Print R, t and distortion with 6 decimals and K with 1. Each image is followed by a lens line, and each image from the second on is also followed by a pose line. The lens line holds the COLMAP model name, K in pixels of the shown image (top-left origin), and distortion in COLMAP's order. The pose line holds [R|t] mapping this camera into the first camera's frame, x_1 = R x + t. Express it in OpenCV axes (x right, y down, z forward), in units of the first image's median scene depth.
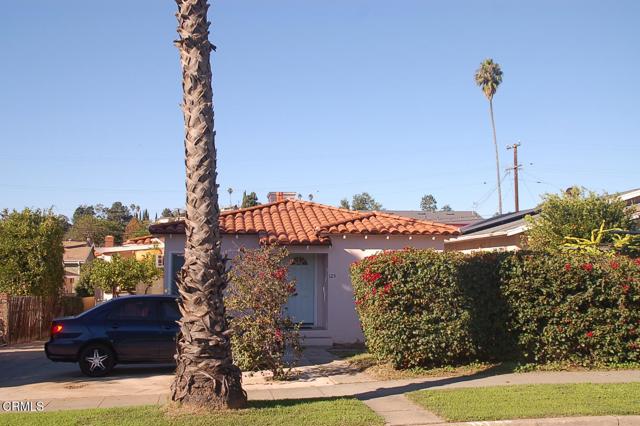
lens RADIAL K [[846.0, 0, 320.5], [0, 846.0, 213.1], [0, 0, 1]] dist [0.026021, 0.000000]
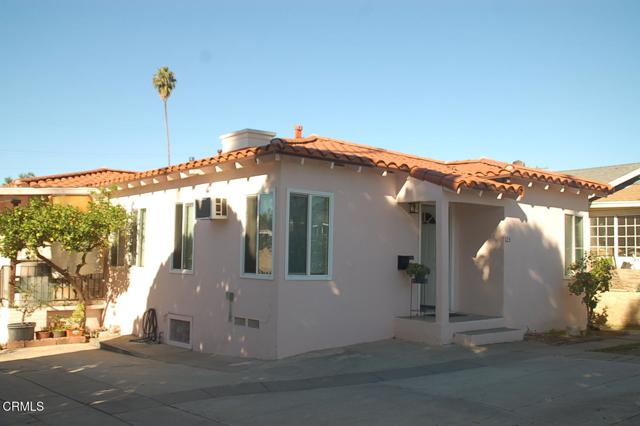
lens RADIAL K [[650.8, 0, 318.6], [0, 650.8, 208.6], [0, 0, 1]] dist [-0.016642, 0.000000]
pose [[0.856473, 0.054472, 0.513310, -0.072194], [-0.057516, 0.998295, -0.009970, 0.011477], [-0.512978, -0.020984, 0.858145, 0.114381]]
